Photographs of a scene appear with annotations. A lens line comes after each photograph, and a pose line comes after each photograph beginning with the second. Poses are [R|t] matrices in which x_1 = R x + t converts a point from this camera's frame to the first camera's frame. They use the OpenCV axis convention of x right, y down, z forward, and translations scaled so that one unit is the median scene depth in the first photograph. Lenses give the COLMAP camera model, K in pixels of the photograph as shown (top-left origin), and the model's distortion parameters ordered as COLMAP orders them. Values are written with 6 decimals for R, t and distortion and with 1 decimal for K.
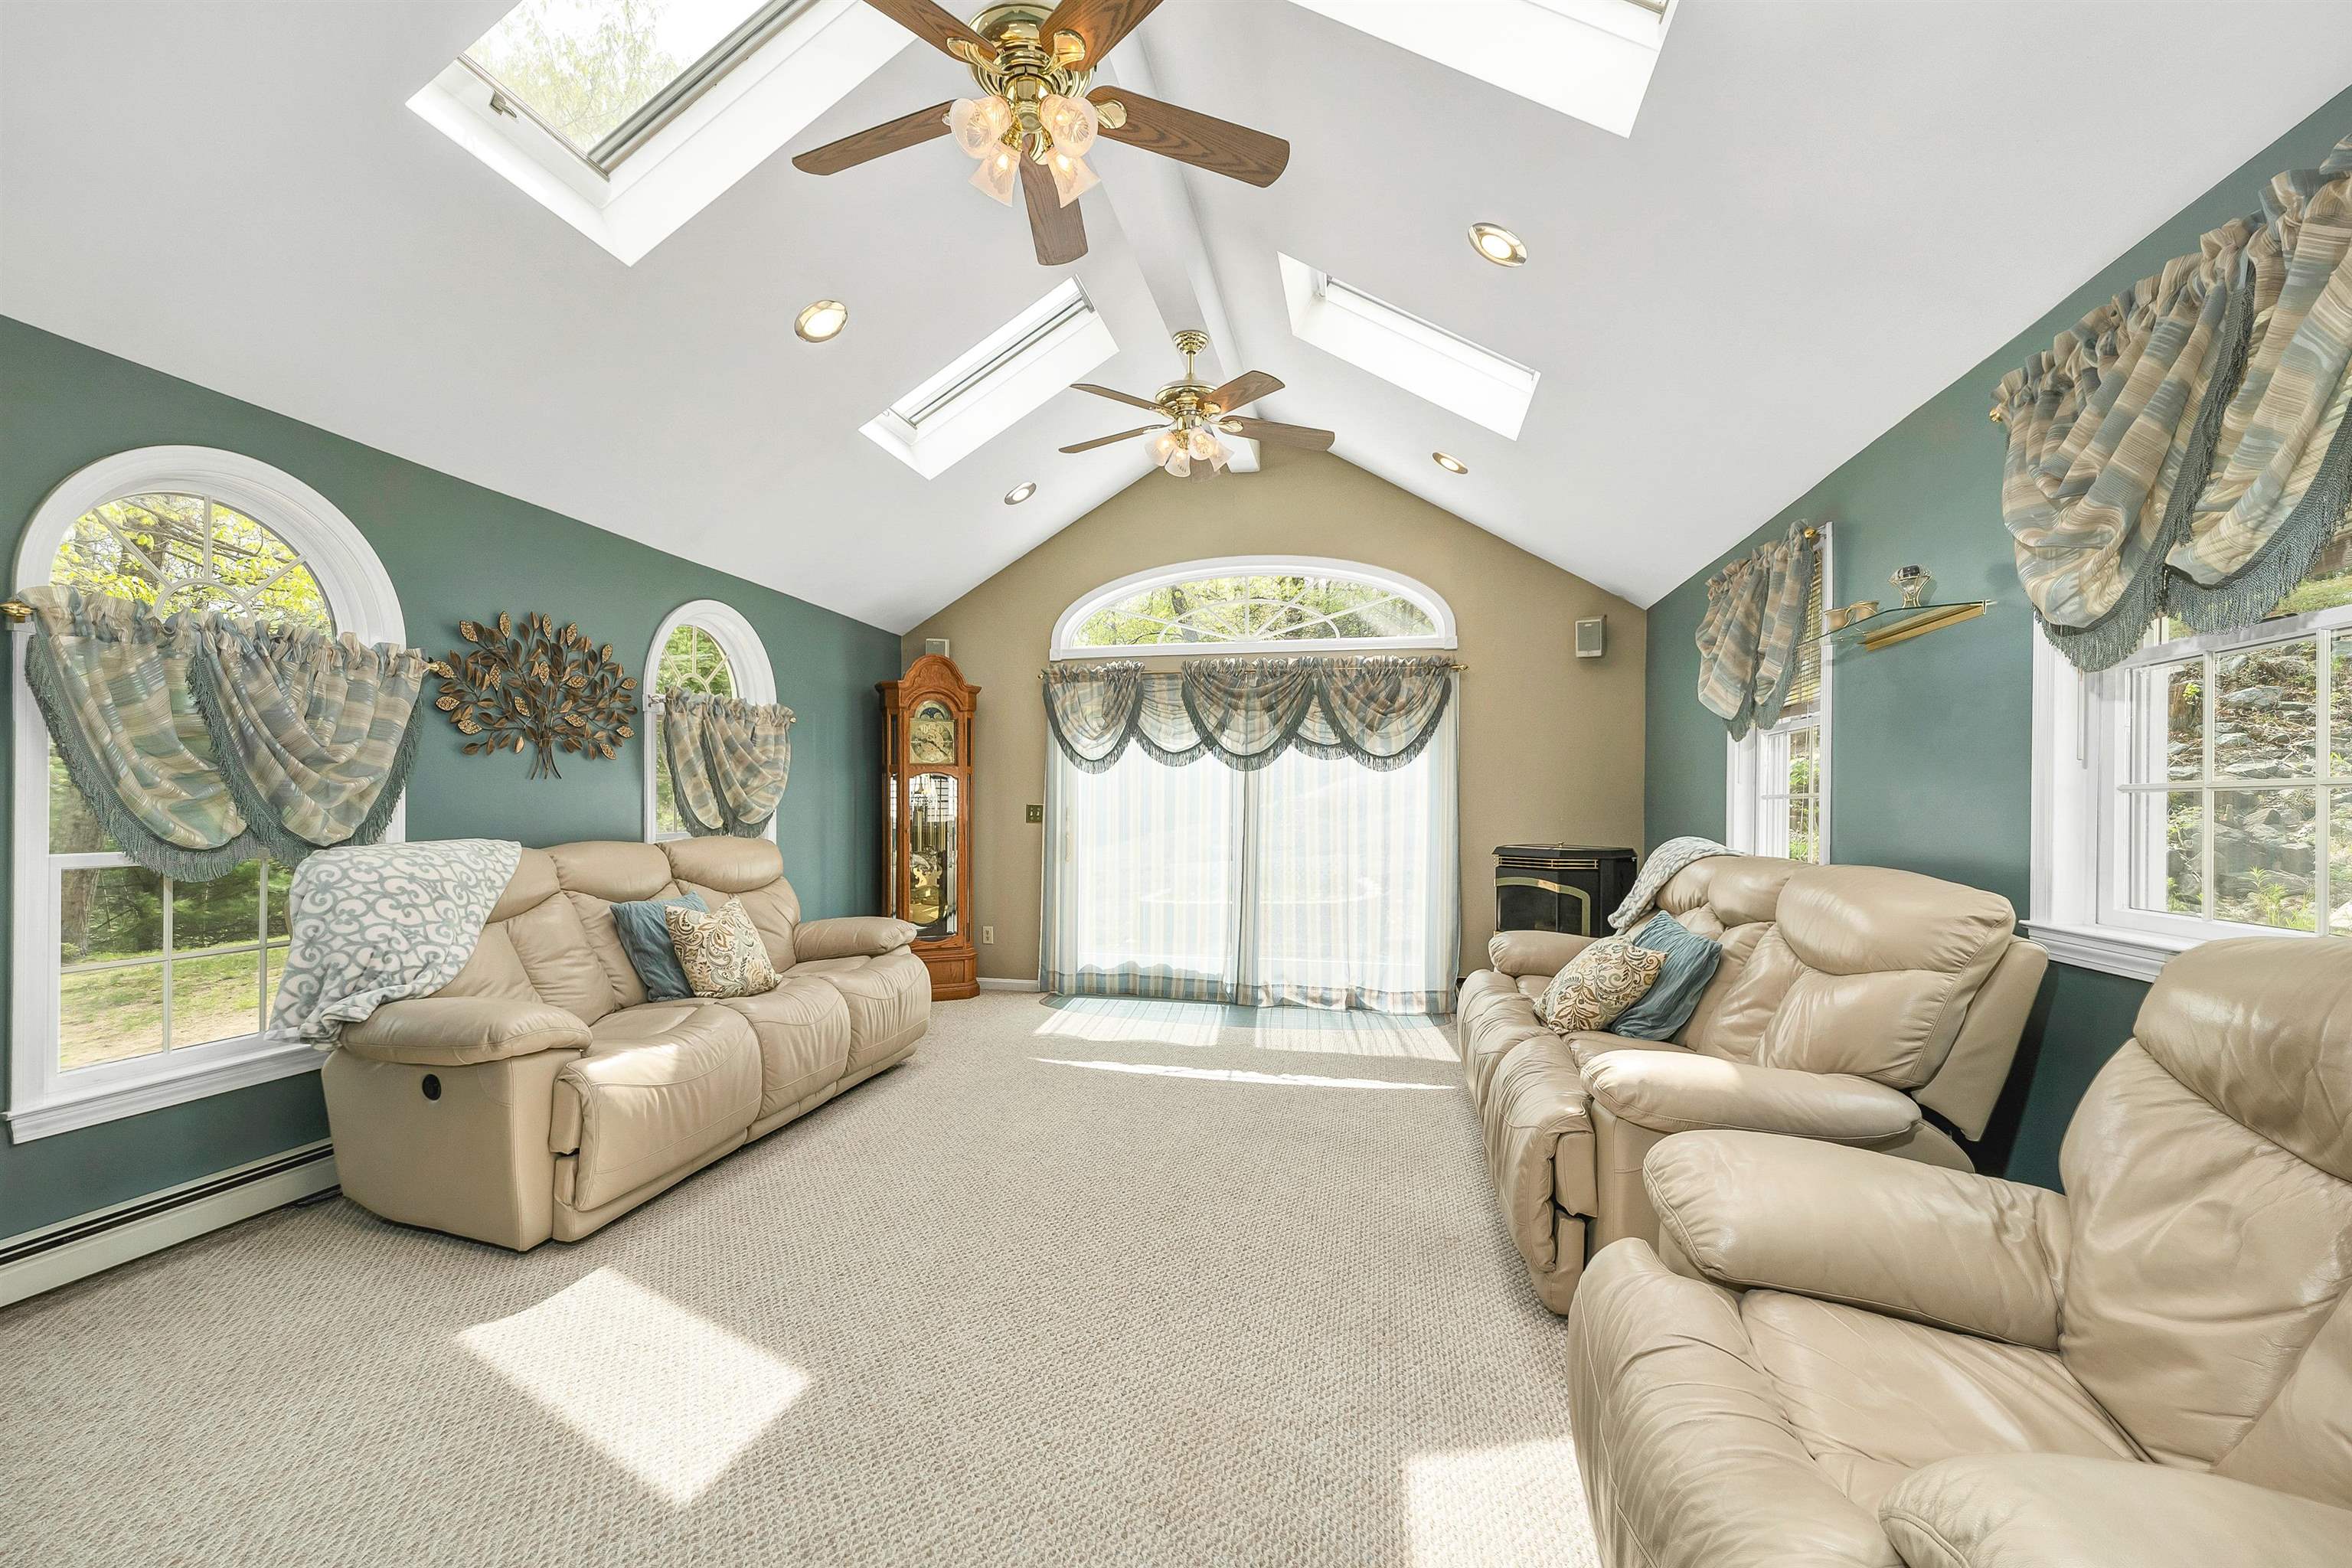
lens RADIAL K [[936.6, 0, 1187.1], [0, 936.6, 806.9], [0, 0, 1]] dist [-0.000881, 0.004005]
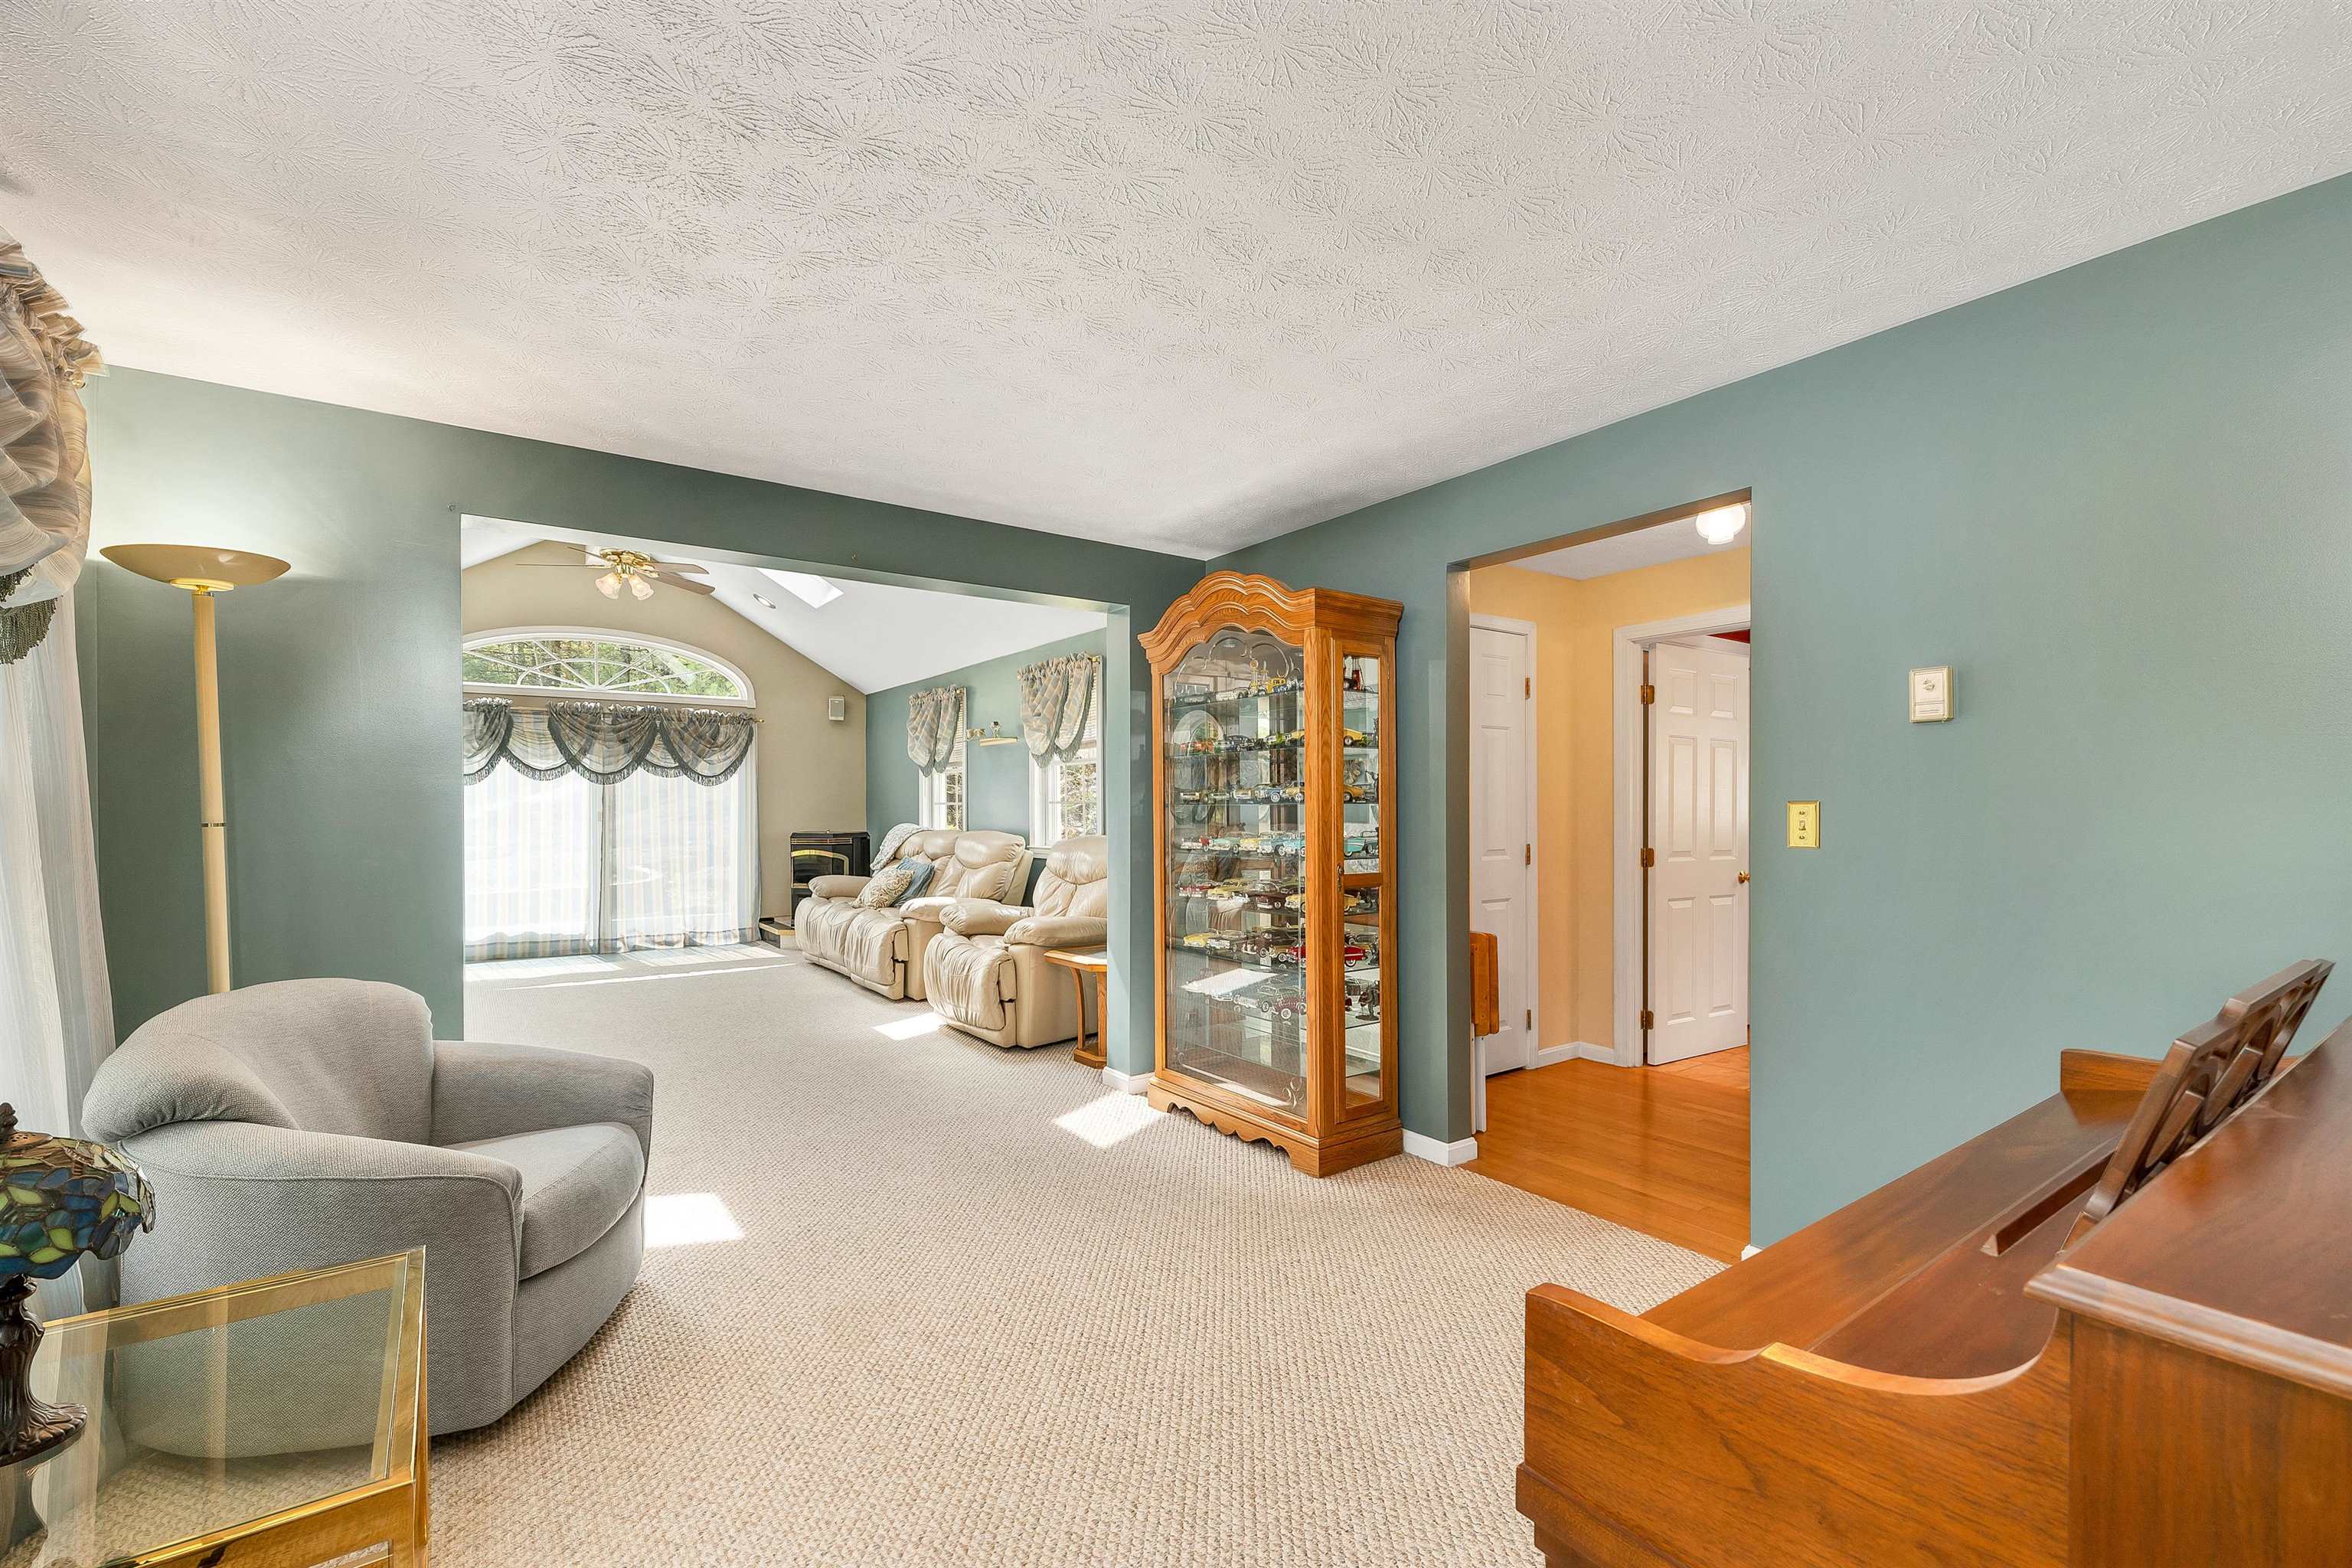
lens RADIAL K [[936.6, 0, 1187.1], [0, 936.6, 806.9], [0, 0, 1]] dist [-0.000881, 0.004005]
pose [[0.634255, -0.006322, 0.773098, -0.466638], [0.004819, 0.999979, 0.004224, -0.007107], [-0.773109, 0.001046, 0.634272, -0.549661]]
